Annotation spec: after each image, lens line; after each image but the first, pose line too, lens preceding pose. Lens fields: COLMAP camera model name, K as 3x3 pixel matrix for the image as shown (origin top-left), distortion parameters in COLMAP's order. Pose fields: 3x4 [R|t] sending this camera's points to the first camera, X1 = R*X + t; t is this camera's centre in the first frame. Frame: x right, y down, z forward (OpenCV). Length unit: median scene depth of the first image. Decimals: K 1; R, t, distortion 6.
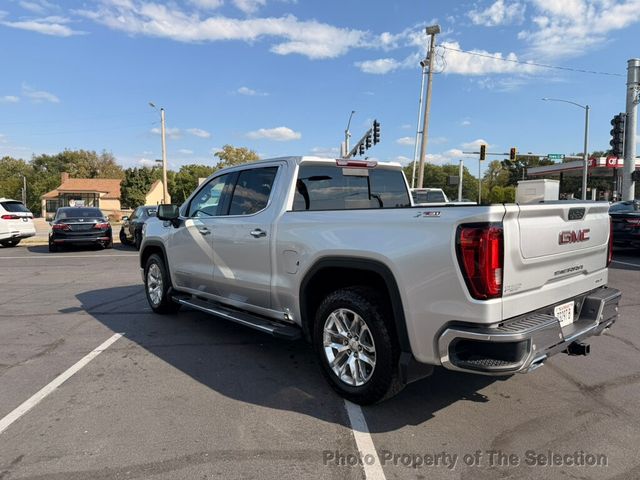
lens RADIAL K [[444.8, 0, 319.7], [0, 444.8, 239.4], [0, 0, 1]] dist [0.036910, -0.044447]
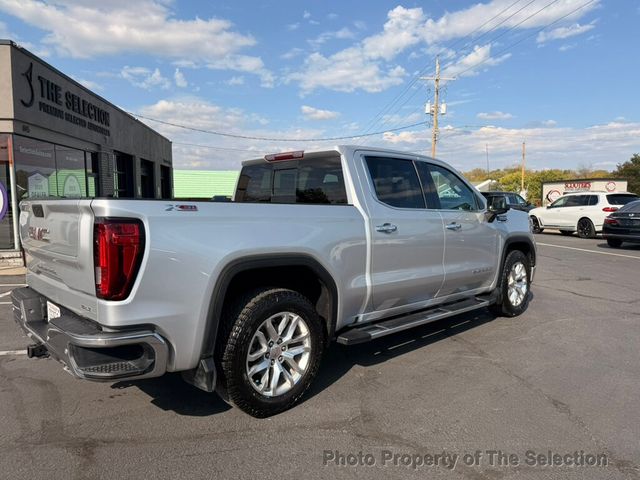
lens RADIAL K [[444.8, 0, 318.1], [0, 444.8, 246.8], [0, 0, 1]] dist [0.036910, -0.044447]
pose [[0.078391, 0.108668, -0.990982, 1.356528], [-0.075015, 0.991866, 0.102831, -0.108133], [0.994096, 0.066278, 0.085905, 1.306951]]
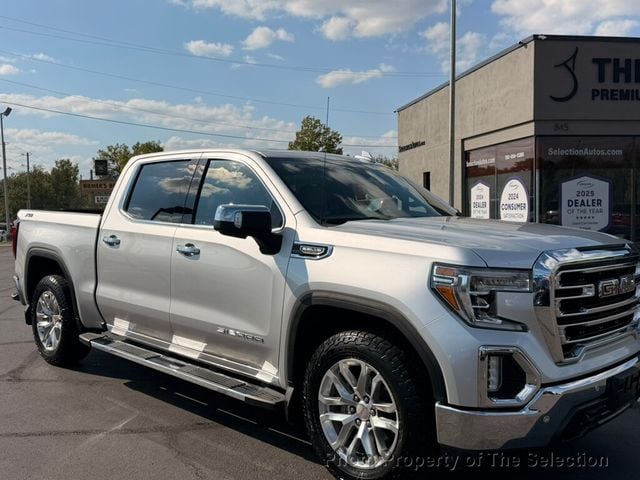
lens RADIAL K [[629.2, 0, 307.9], [0, 629.2, 240.2], [0, 0, 1]] dist [0.016618, 0.000000]
pose [[-0.995337, 0.018641, -0.094638, -0.034025], [0.007356, 0.992961, 0.118214, -0.229862], [0.096176, 0.116966, -0.988468, 3.086039]]
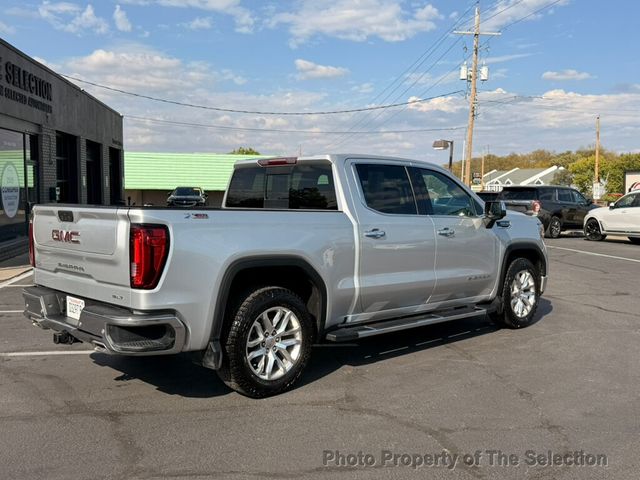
lens RADIAL K [[629.2, 0, 321.9], [0, 629.2, 247.8], [0, 0, 1]] dist [0.016618, 0.000000]
pose [[0.088826, 0.093492, -0.991650, 1.880216], [-0.084249, 0.992723, 0.086046, -0.144870], [0.992478, 0.075902, 0.096056, 1.276088]]
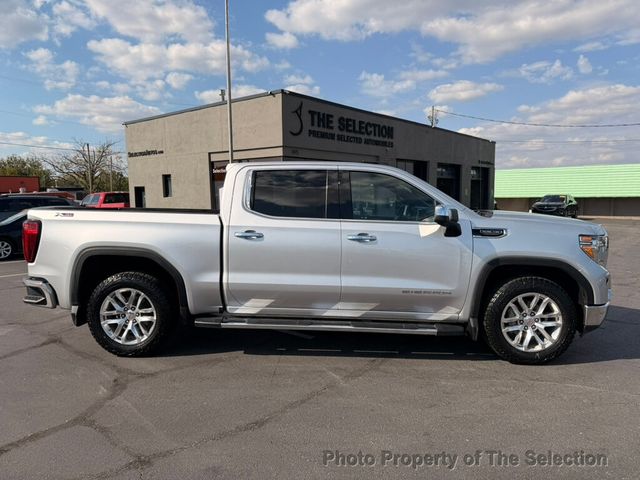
lens RADIAL K [[444.8, 0, 318.4], [0, 444.8, 245.9], [0, 0, 1]] dist [0.036910, -0.044447]
pose [[-0.675286, 0.084002, -0.732757, 1.058220], [-0.043699, 0.987191, 0.153442, -0.221067], [0.736260, 0.135638, -0.662965, 2.531829]]
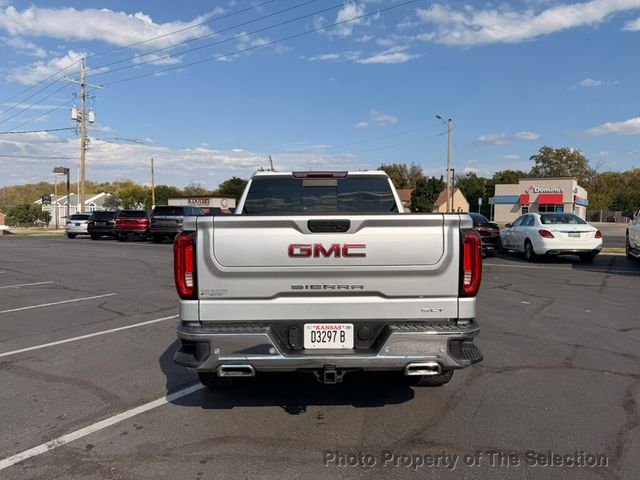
lens RADIAL K [[444.8, 0, 315.8], [0, 444.8, 241.7], [0, 0, 1]] dist [0.036910, -0.044447]
pose [[0.775284, 0.046419, -0.629905, 0.963668], [-0.053669, 0.998530, 0.007528, -0.026401], [0.629328, 0.027969, 0.776636, 0.243578]]
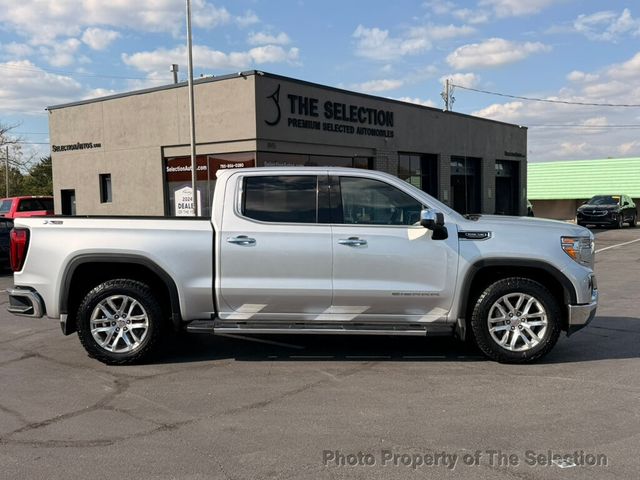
lens RADIAL K [[629.2, 0, 318.0], [0, 629.2, 242.8], [0, 0, 1]] dist [0.016618, 0.000000]
pose [[-0.649328, 0.061301, -0.758034, 1.483114], [-0.036523, 0.993082, 0.111595, -0.251871], [0.759631, 0.100148, -0.642597, 2.869663]]
